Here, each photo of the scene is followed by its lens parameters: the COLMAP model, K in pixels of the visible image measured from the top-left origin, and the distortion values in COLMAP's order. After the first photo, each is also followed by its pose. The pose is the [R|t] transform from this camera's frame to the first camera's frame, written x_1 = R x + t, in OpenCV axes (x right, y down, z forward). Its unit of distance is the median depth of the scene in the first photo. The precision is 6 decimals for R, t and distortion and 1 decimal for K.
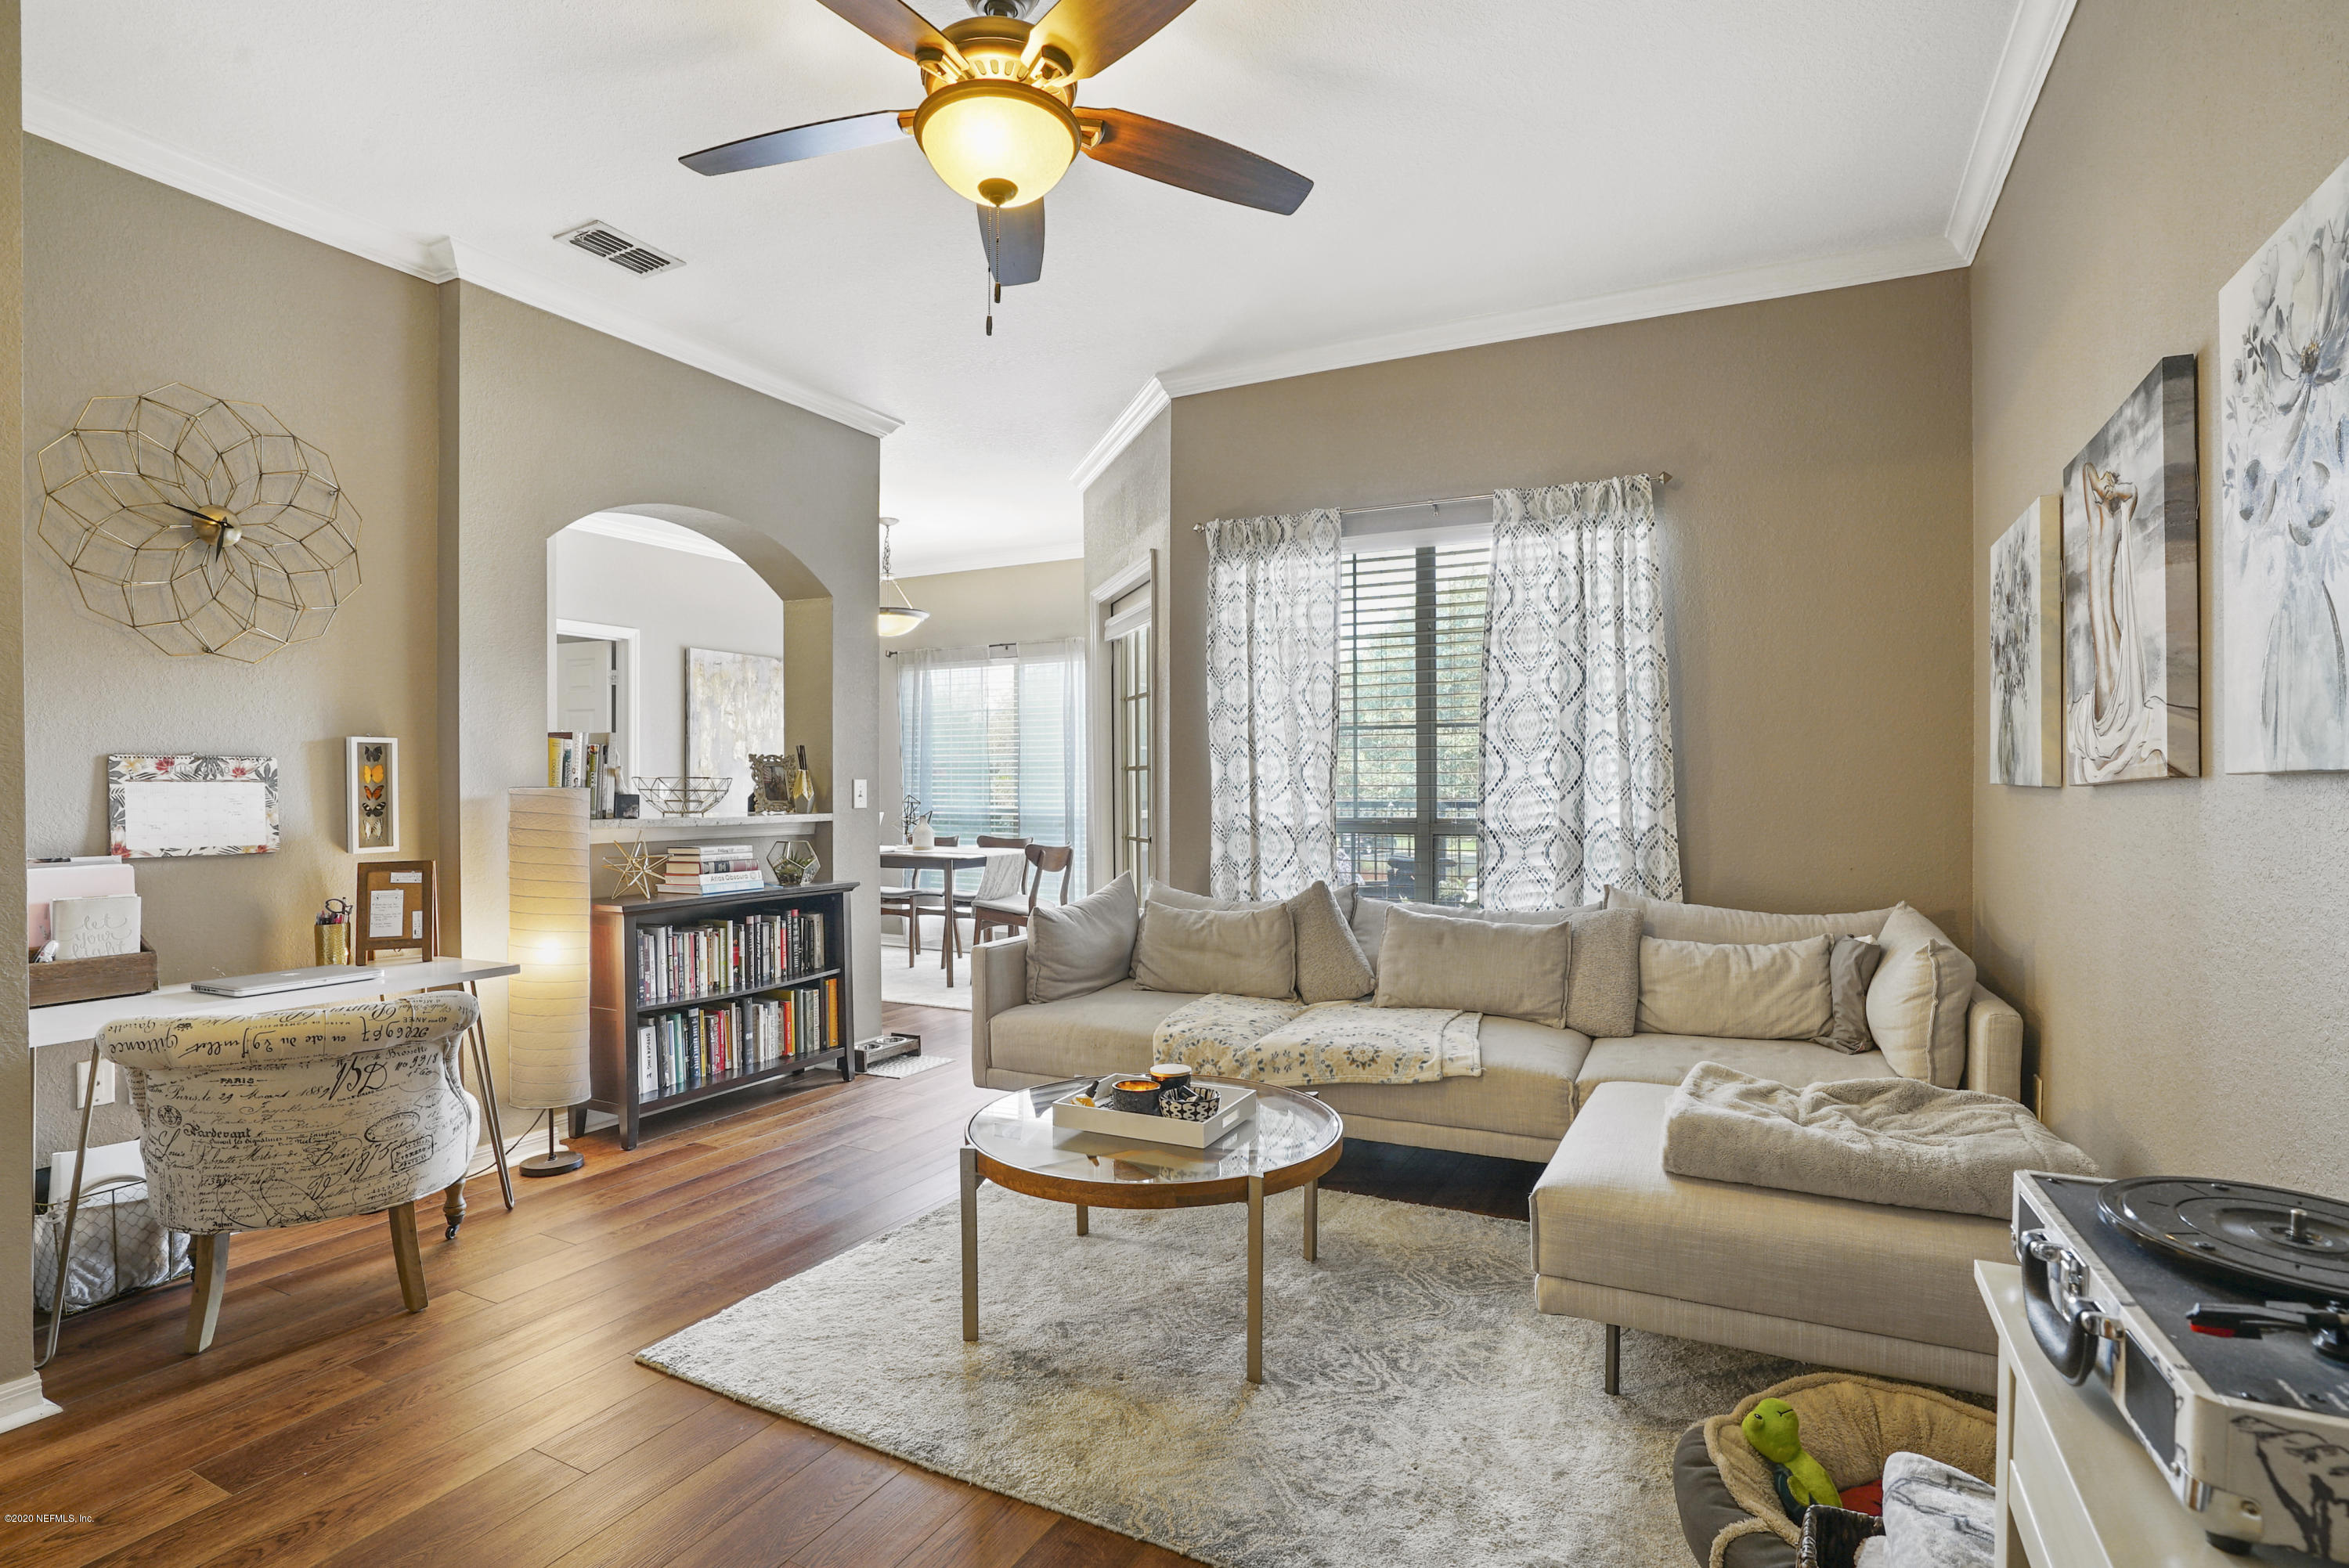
lens RADIAL K [[1146.2, 0, 1175.3], [0, 1146.2, 795.9], [0, 0, 1]] dist [-0.069194, 0.035745]
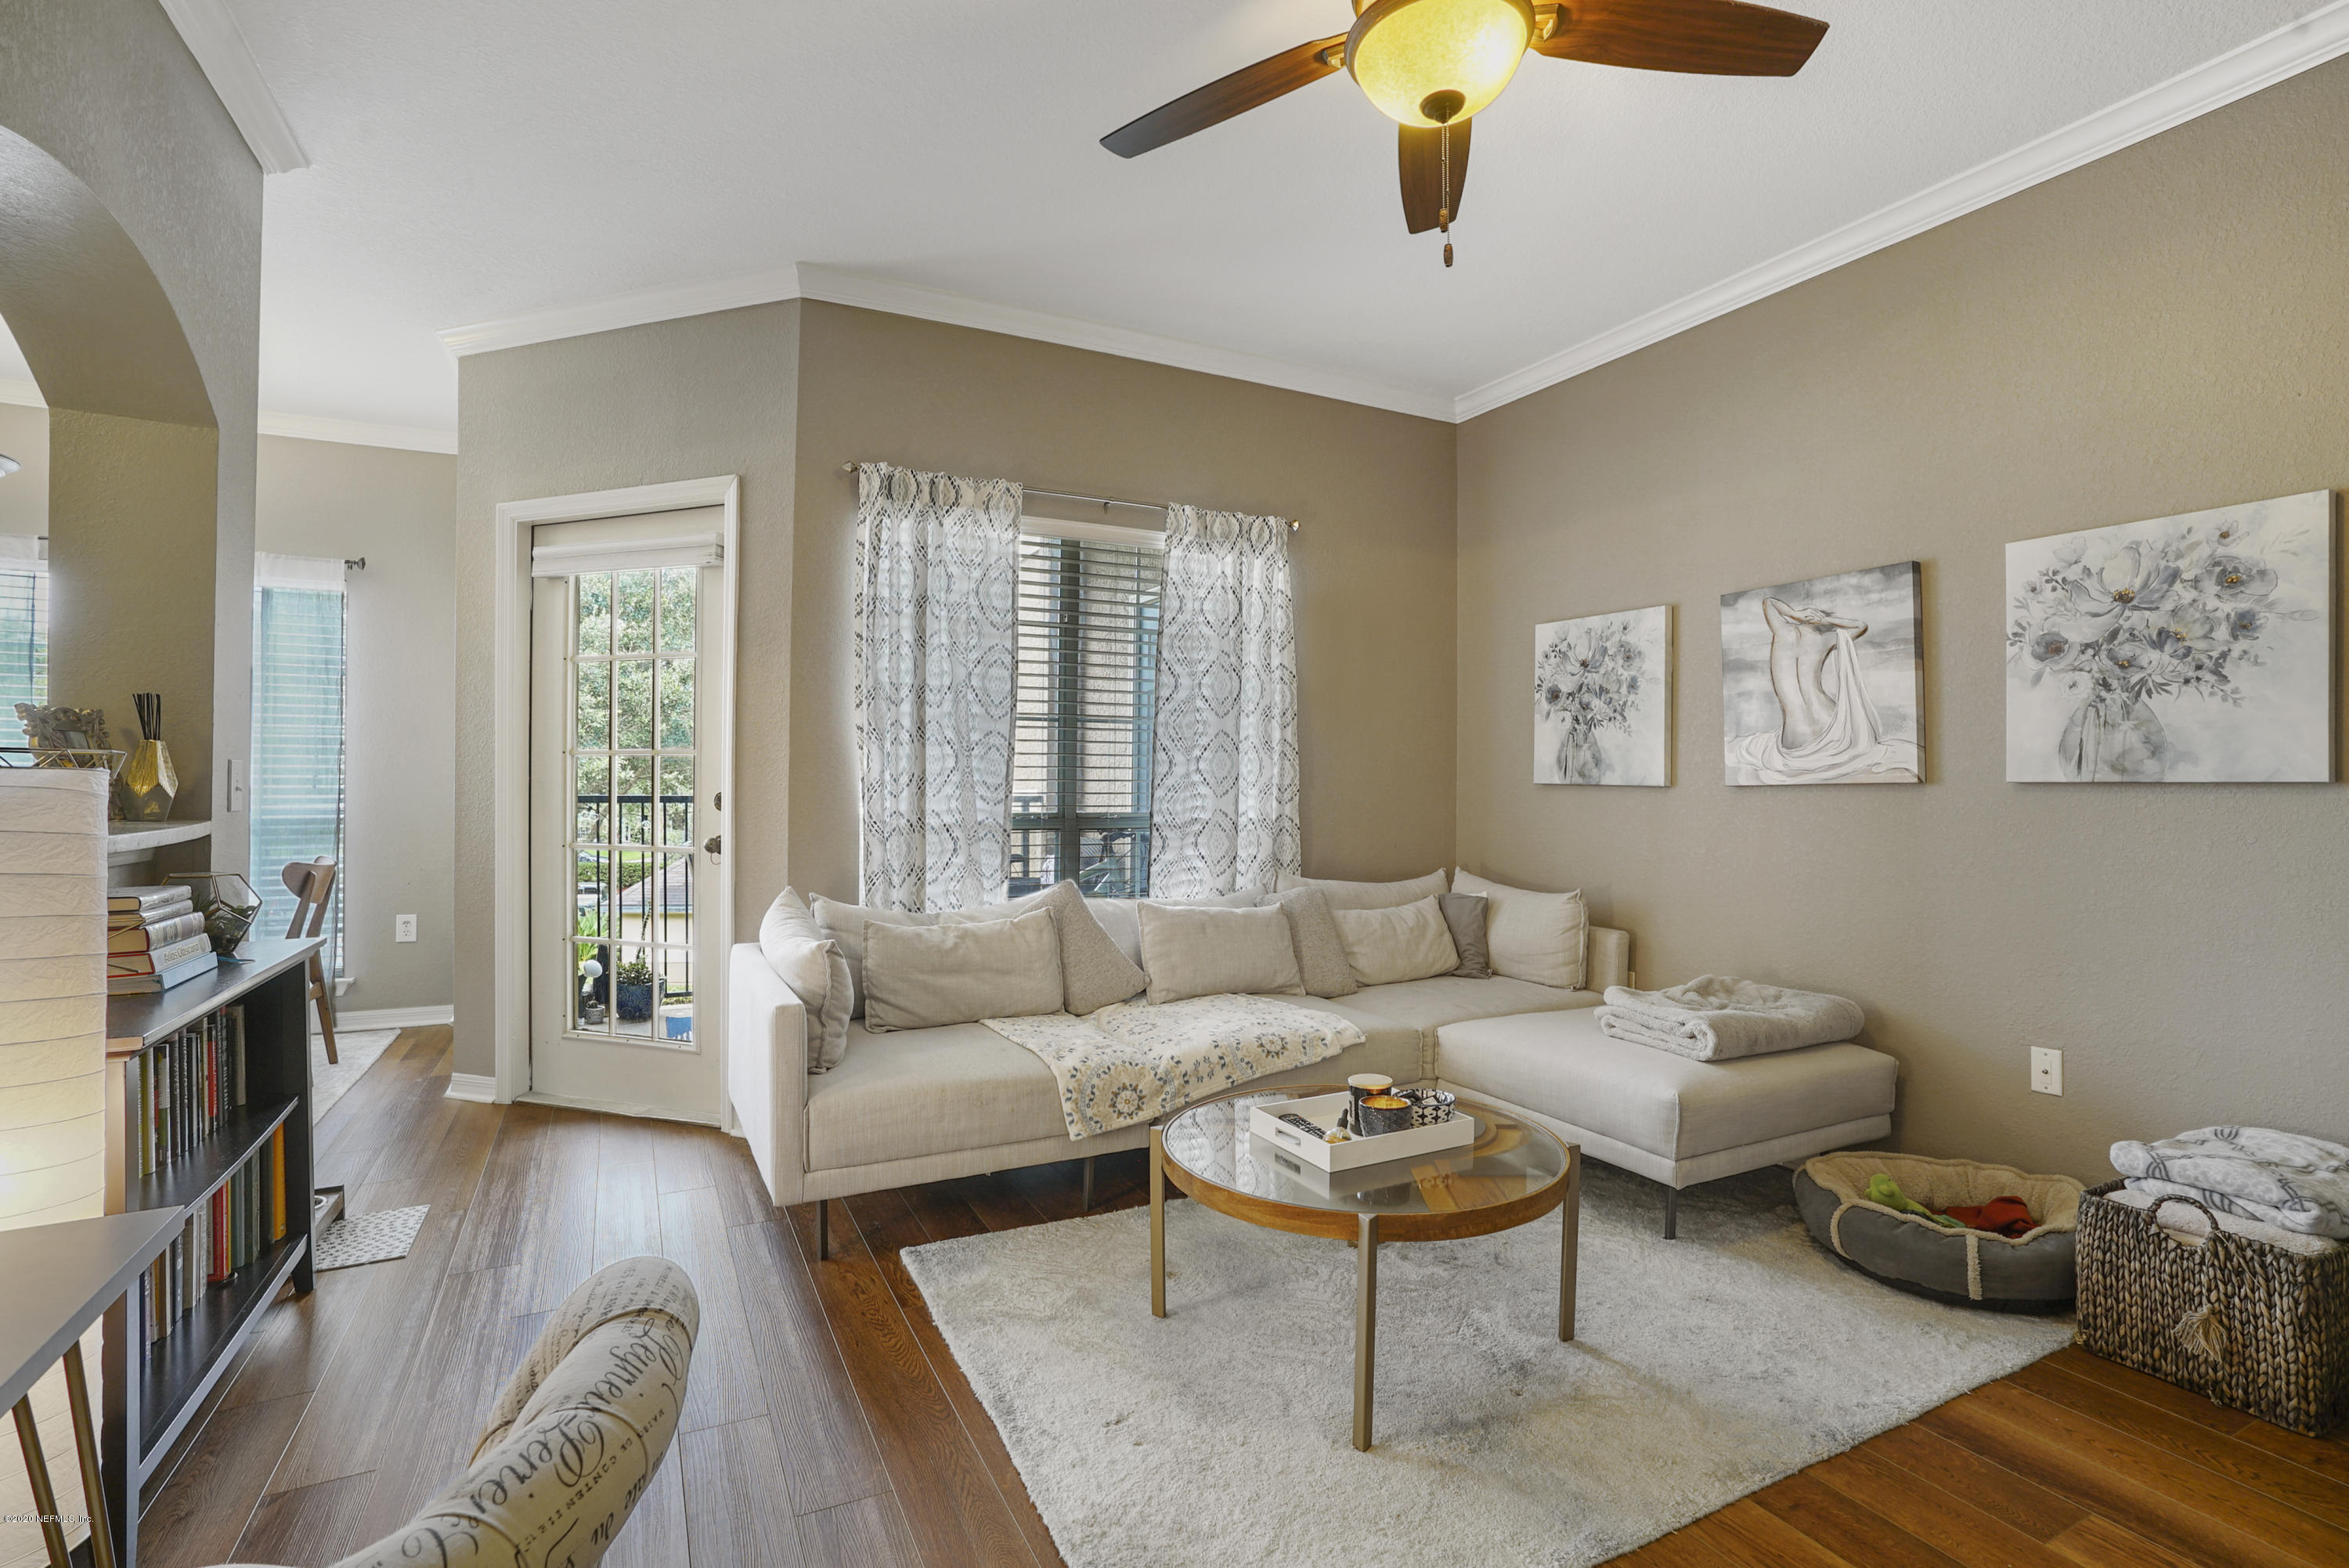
lens RADIAL K [[1111.3, 0, 1191.9], [0, 1111.3, 775.5], [0, 0, 1]] dist [-0.094981, 0.069731]
pose [[0.587178, 0.011334, 0.809378, -0.562170], [-0.002511, 0.999923, -0.012181, -0.001815], [-0.809454, 0.005120, 0.587161, 0.392064]]
